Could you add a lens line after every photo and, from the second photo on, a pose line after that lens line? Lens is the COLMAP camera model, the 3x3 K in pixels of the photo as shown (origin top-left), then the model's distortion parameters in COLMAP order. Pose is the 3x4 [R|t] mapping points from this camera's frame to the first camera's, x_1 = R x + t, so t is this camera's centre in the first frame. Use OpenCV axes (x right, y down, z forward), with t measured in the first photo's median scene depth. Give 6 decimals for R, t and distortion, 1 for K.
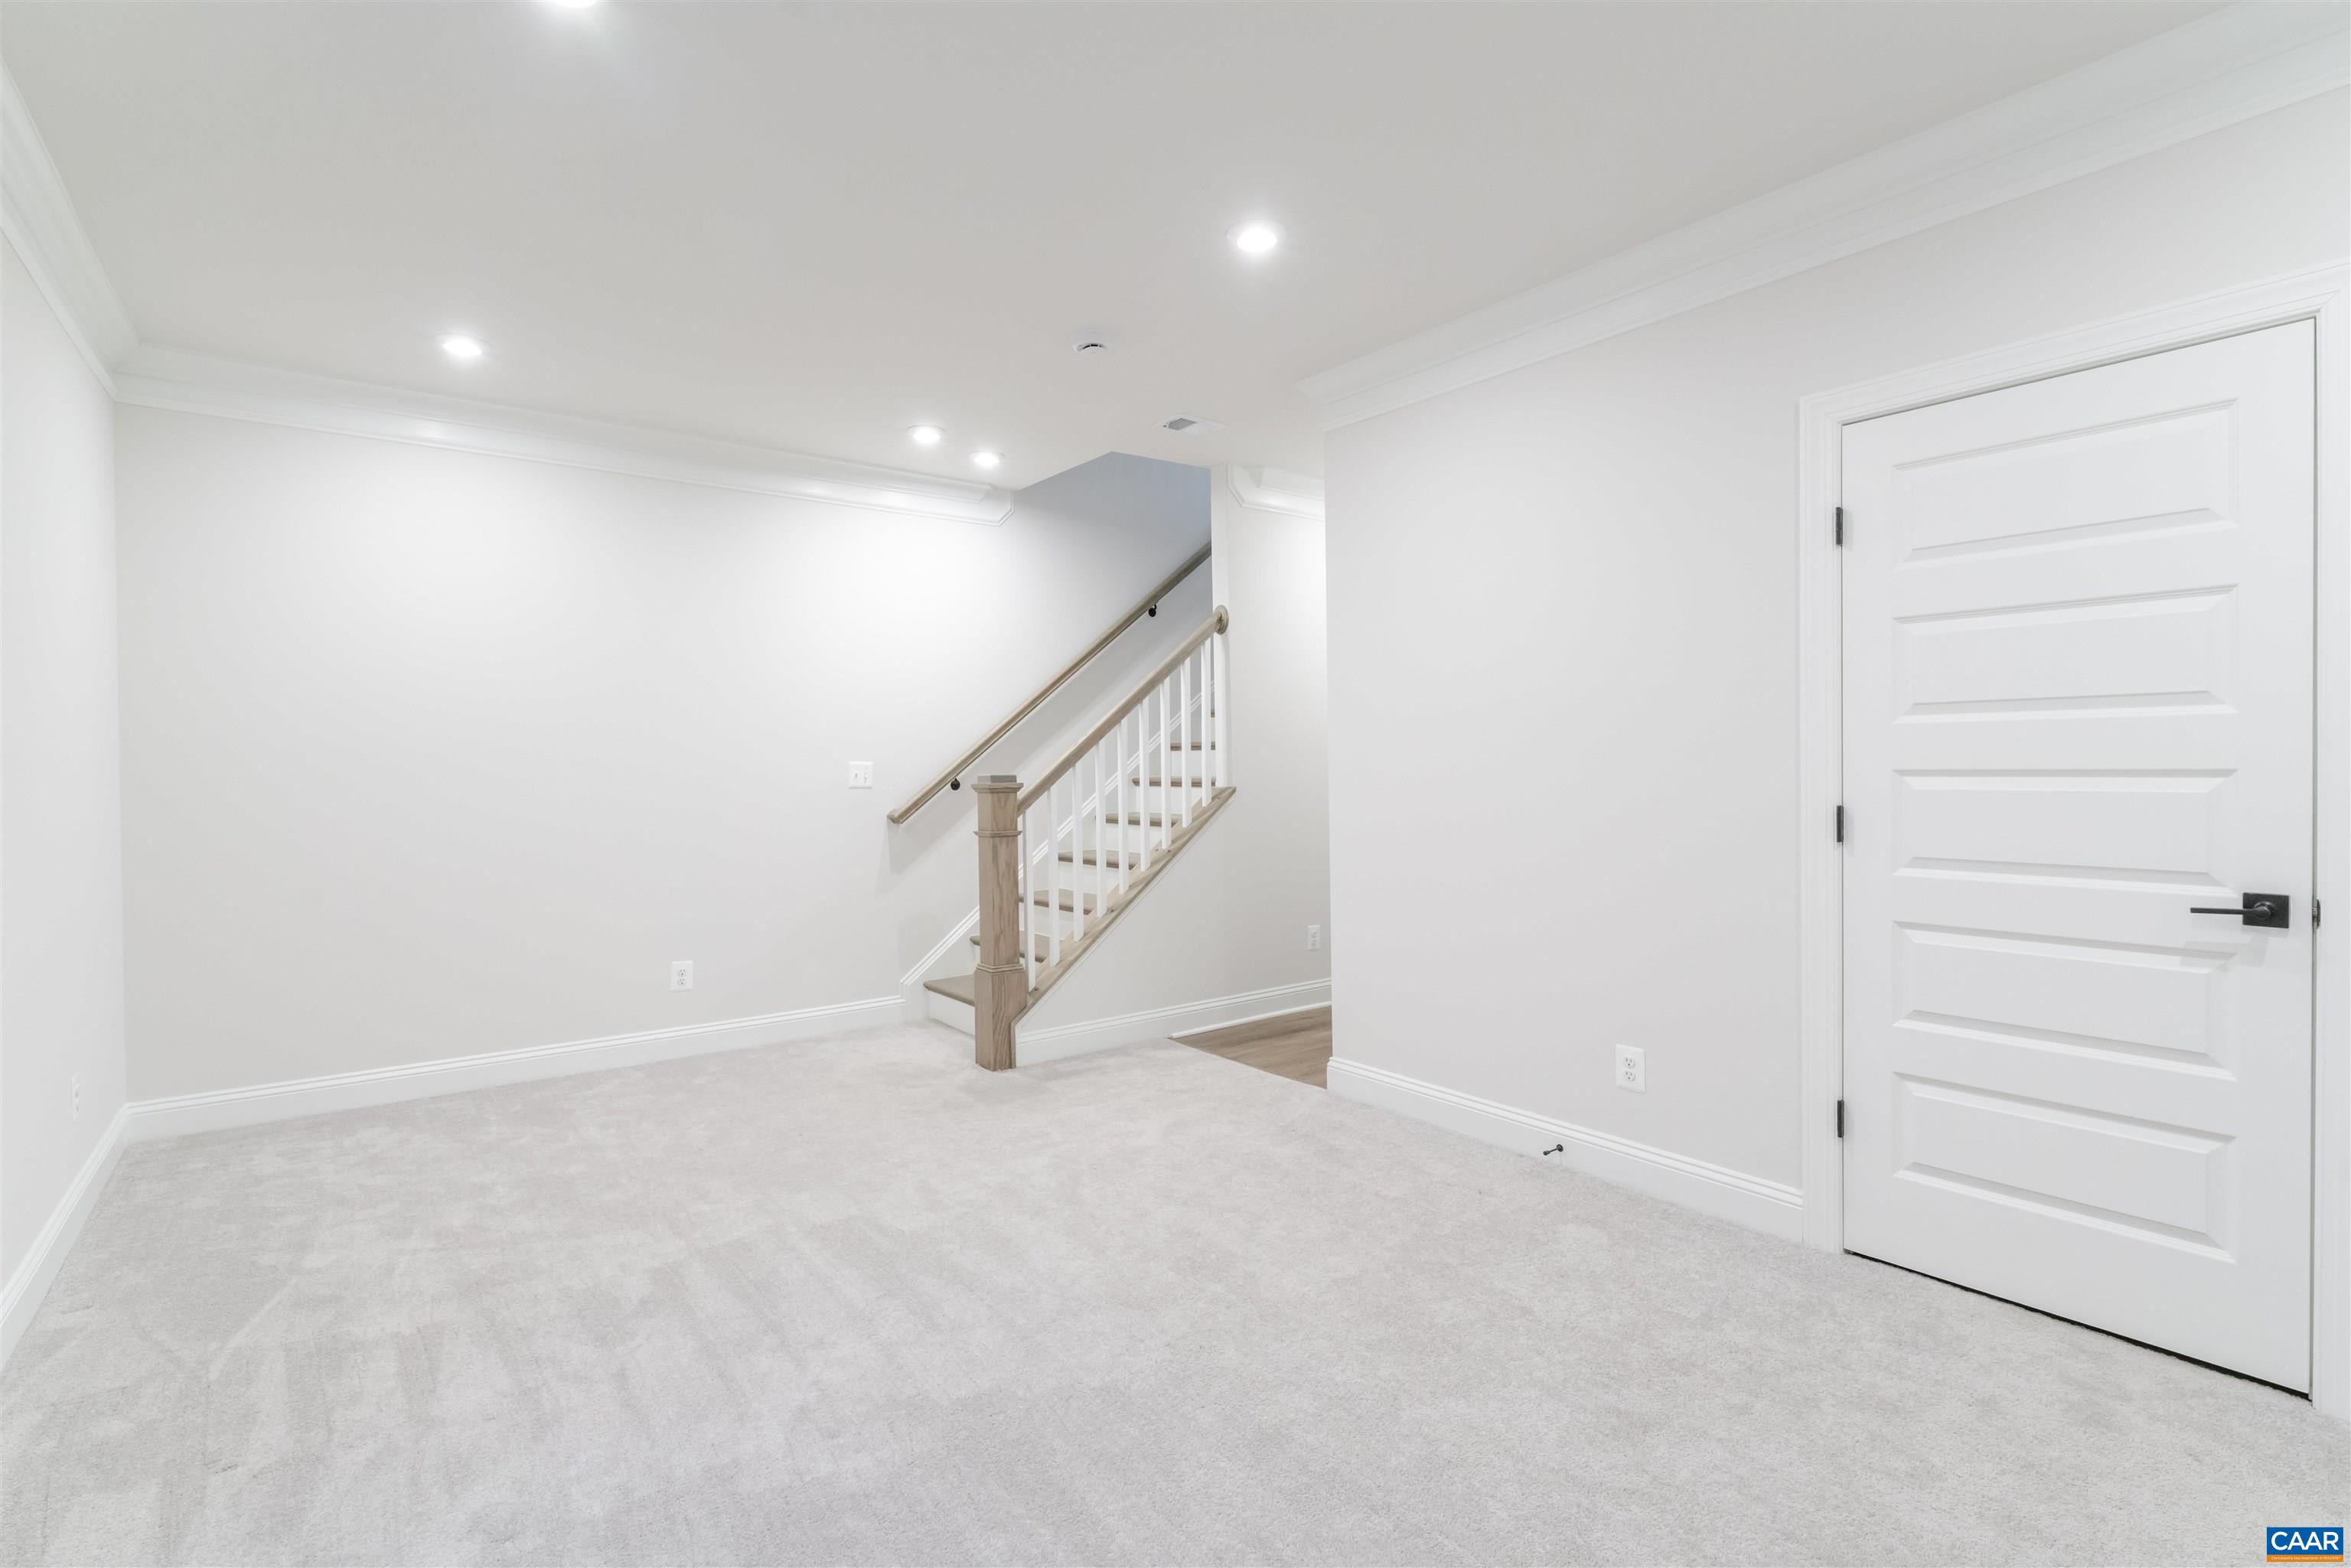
lens RADIAL K [[1105.3, 0, 1169.5], [0, 1105.3, 780.7], [0, 0, 1]] dist [-0.000730, -0.000591]
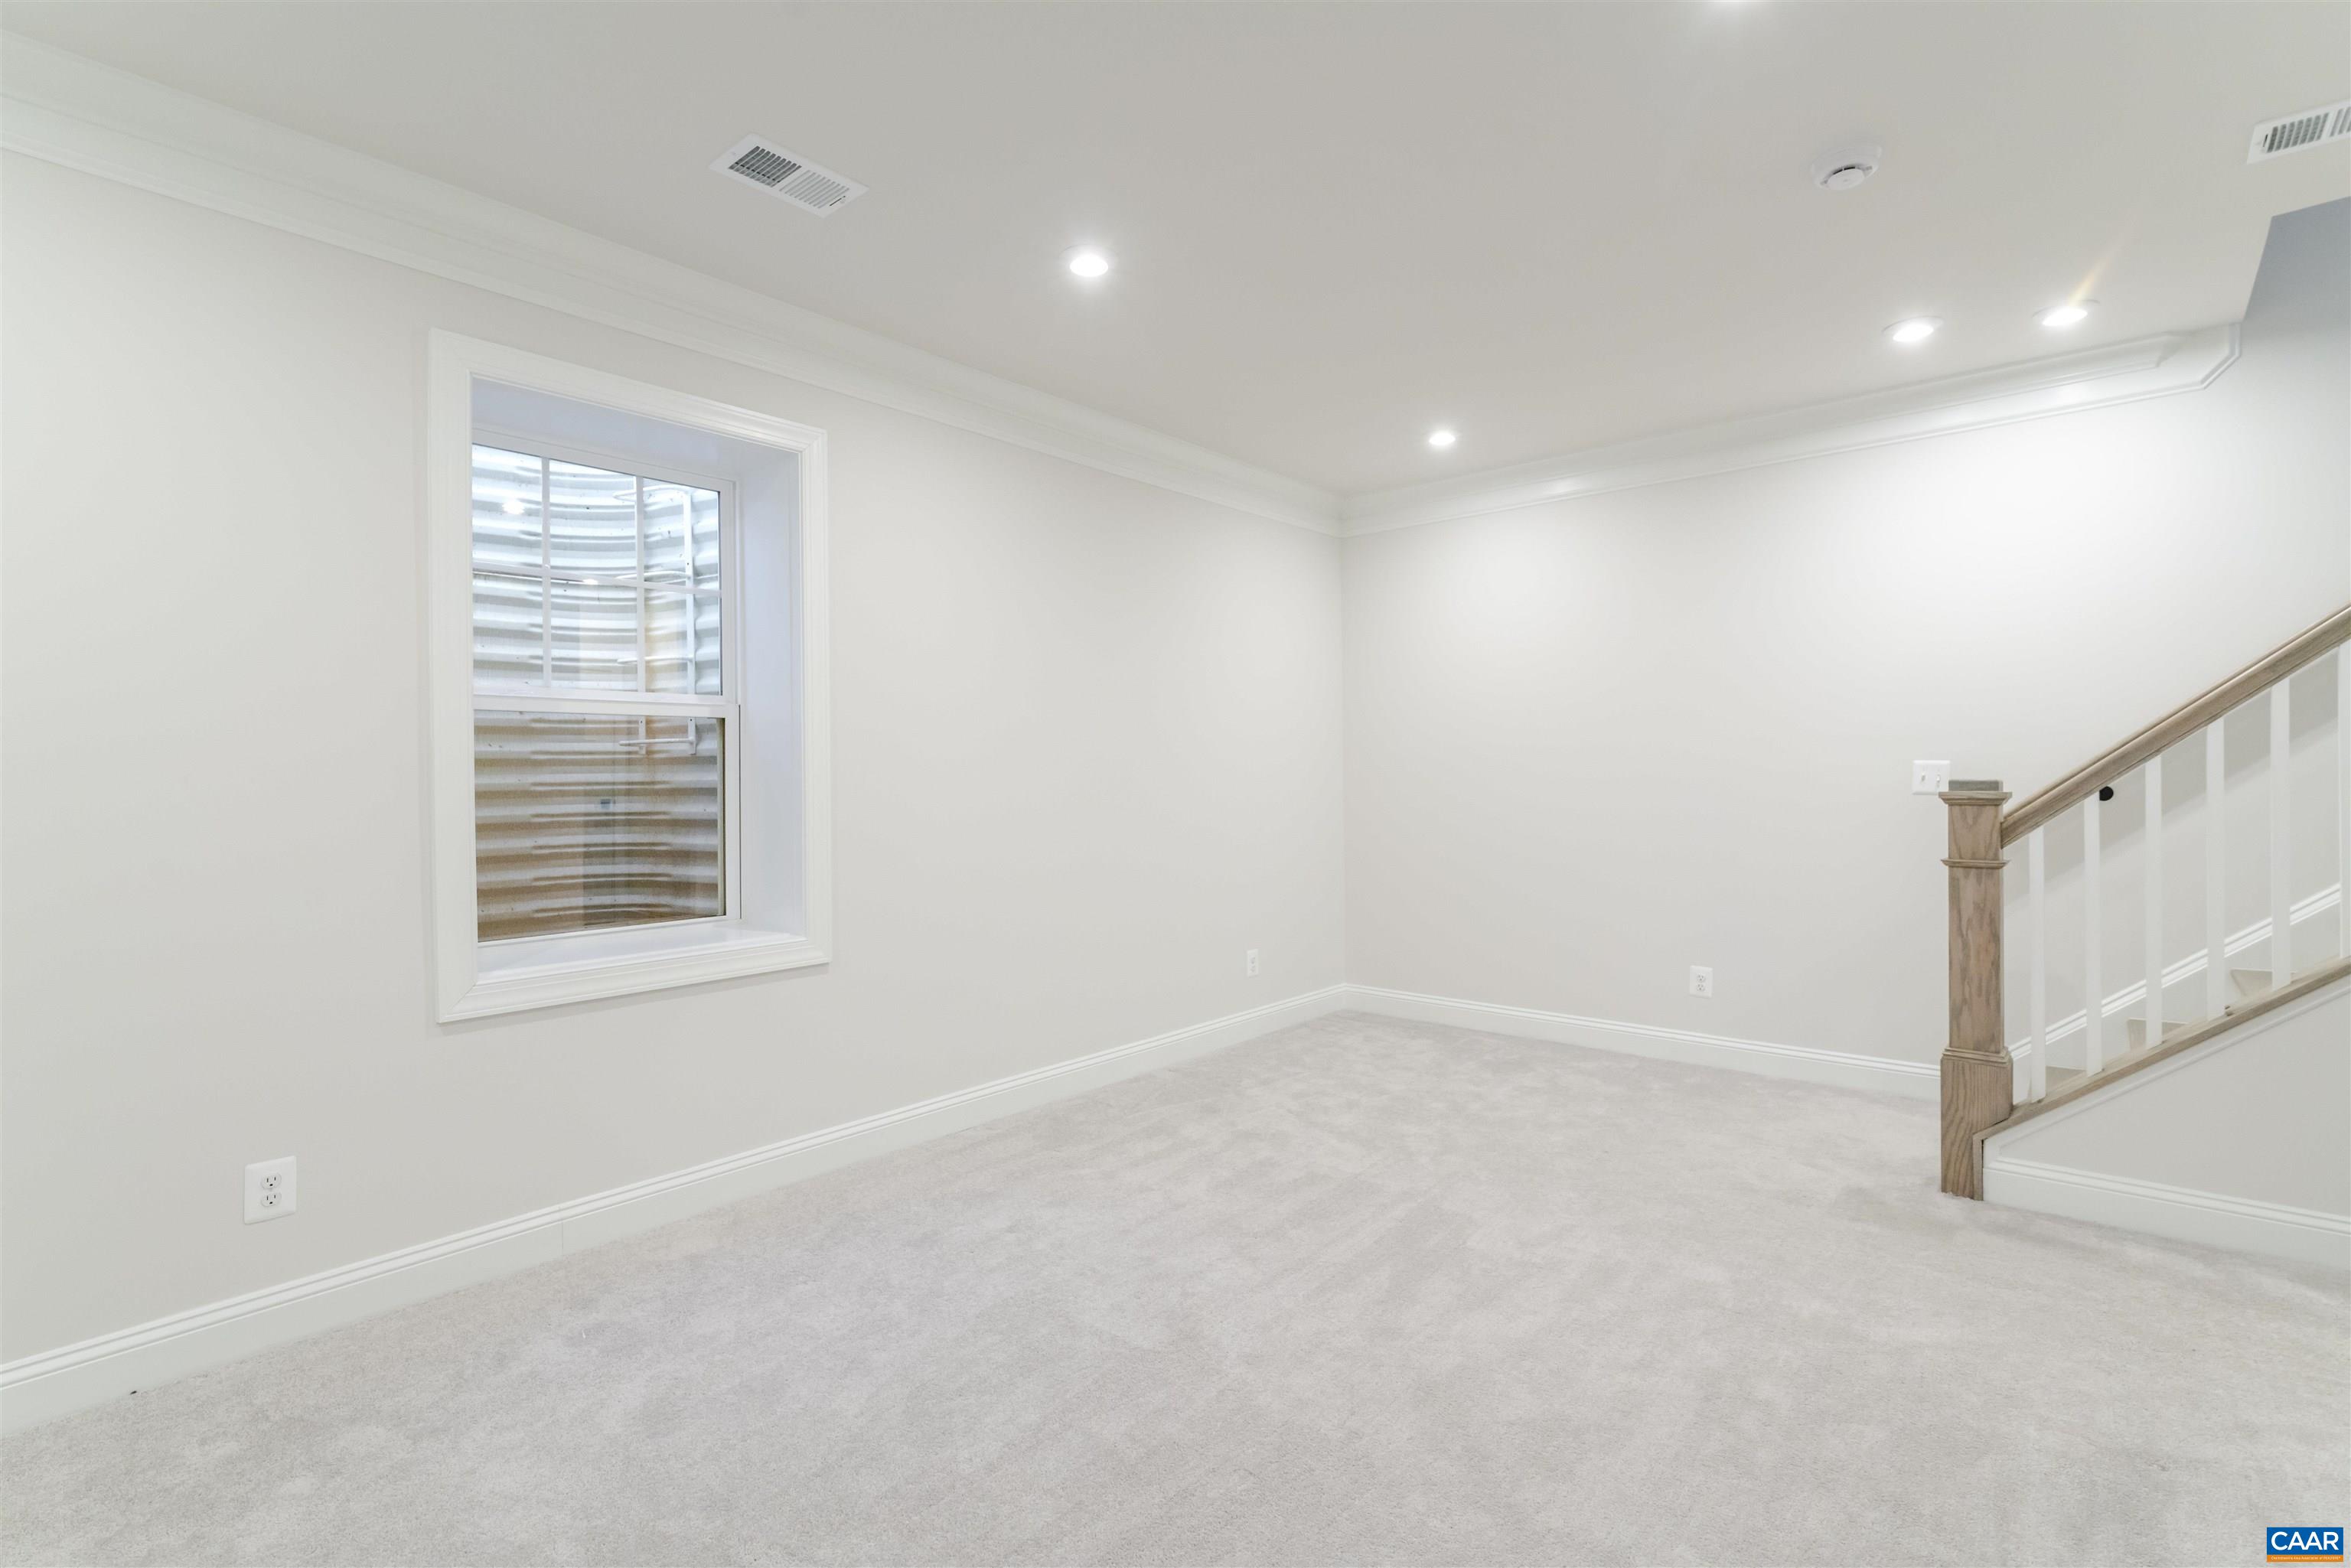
lens RADIAL K [[1105.3, 0, 1181.4], [0, 1105.3, 779.5], [0, 0, 1]] dist [-0.000730, -0.000591]
pose [[0.191679, 0.009263, -0.981414, 0.470748], [-0.004626, 0.999953, 0.008534, -0.009765], [0.981447, 0.002904, 0.191712, 0.393252]]
